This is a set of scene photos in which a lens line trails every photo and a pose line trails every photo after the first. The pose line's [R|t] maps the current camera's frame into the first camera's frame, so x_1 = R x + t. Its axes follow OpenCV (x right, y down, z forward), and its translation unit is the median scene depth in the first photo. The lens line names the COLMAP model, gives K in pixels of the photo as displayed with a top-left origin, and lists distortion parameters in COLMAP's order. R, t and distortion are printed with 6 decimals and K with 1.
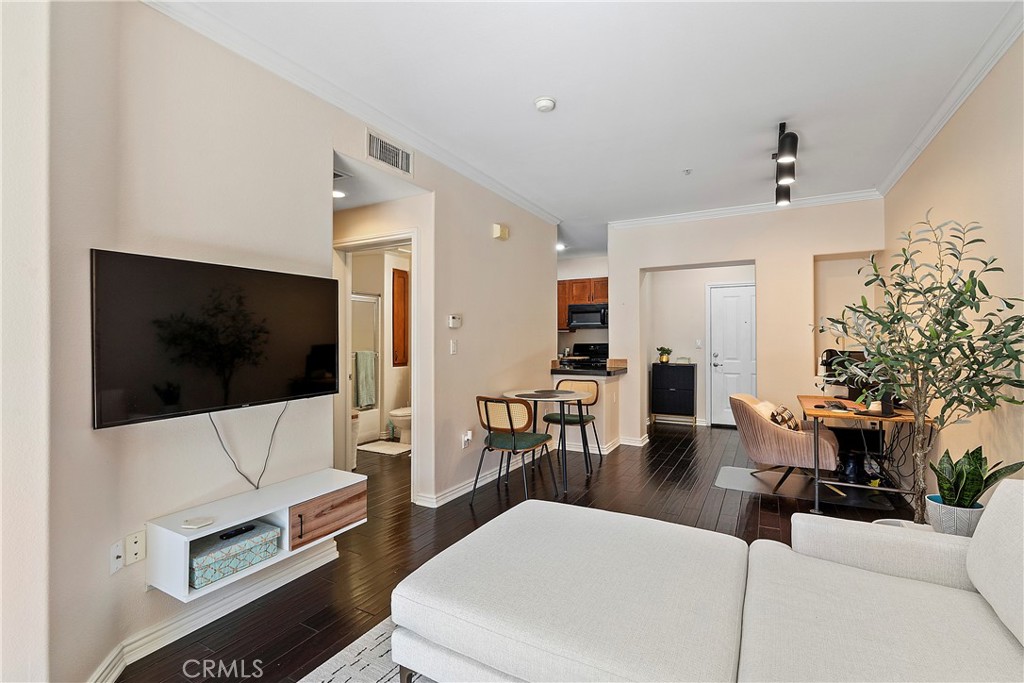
lens RADIAL K [[465.2, 0, 515.6], [0, 465.2, 340.9], [0, 0, 1]] dist [-0.008587, 0.002839]
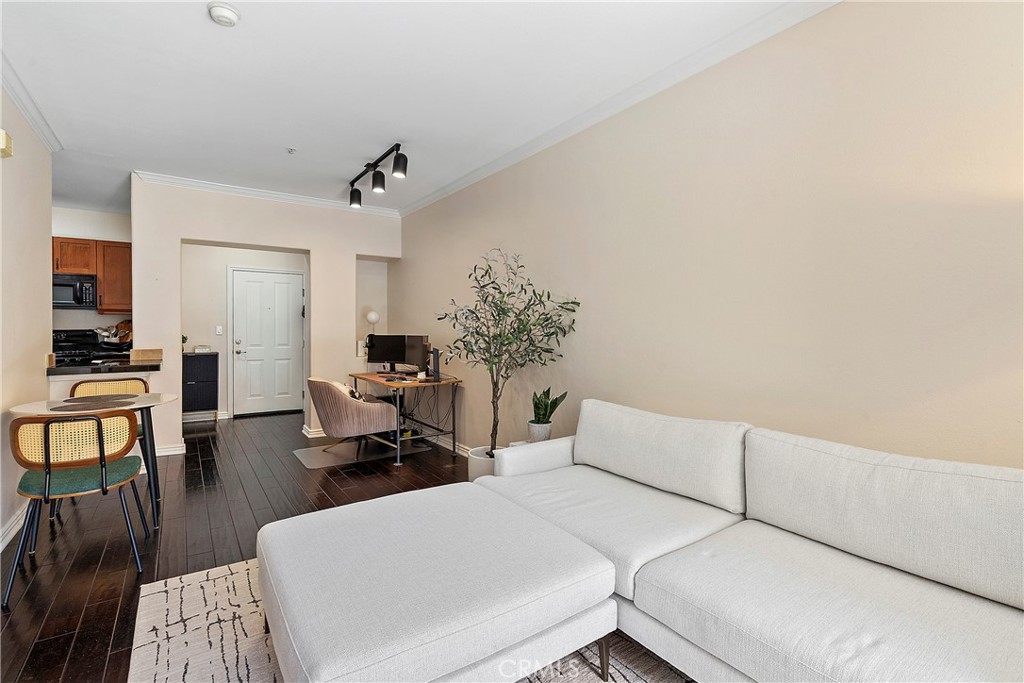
lens RADIAL K [[465.2, 0, 494.1], [0, 465.2, 333.6], [0, 0, 1]] dist [-0.008587, 0.002839]
pose [[0.460116, -0.007424, 0.887828, -0.239315], [-0.002514, 0.999950, 0.009665, 0.004393], [-0.887855, -0.006679, 0.460074, 0.144234]]
